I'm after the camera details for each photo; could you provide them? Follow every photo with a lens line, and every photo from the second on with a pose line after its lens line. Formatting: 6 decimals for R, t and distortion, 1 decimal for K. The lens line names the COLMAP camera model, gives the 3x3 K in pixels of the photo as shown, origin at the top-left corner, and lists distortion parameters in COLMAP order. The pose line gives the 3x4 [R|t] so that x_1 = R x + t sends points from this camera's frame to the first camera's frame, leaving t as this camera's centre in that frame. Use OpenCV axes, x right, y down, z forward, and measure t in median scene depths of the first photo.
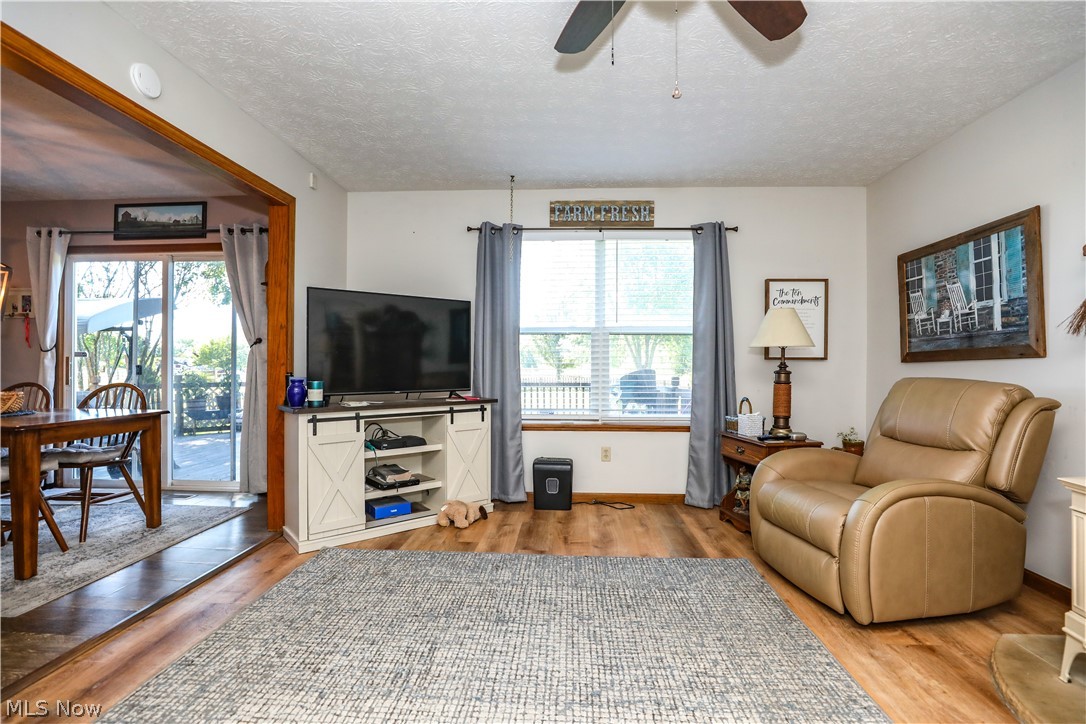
lens RADIAL K [[513.8, 0, 543.0], [0, 513.8, 362.0], [0, 0, 1]] dist [-0.020974, 0.000236]
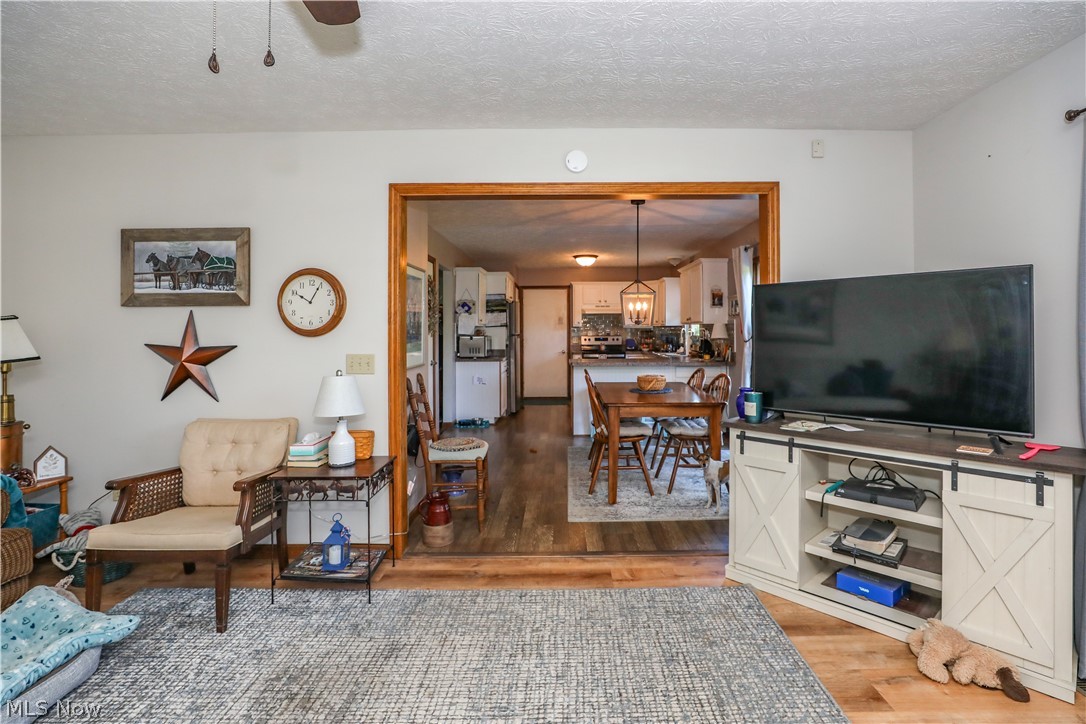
lens RADIAL K [[512.4, 0, 546.5], [0, 512.4, 323.6], [0, 0, 1]] dist [-0.020734, 0.000872]
pose [[0.055918, -0.019781, -0.998239, 0.403682], [0.009398, 0.999770, -0.019285, -0.065847], [0.998391, -0.008303, 0.056091, 0.576147]]
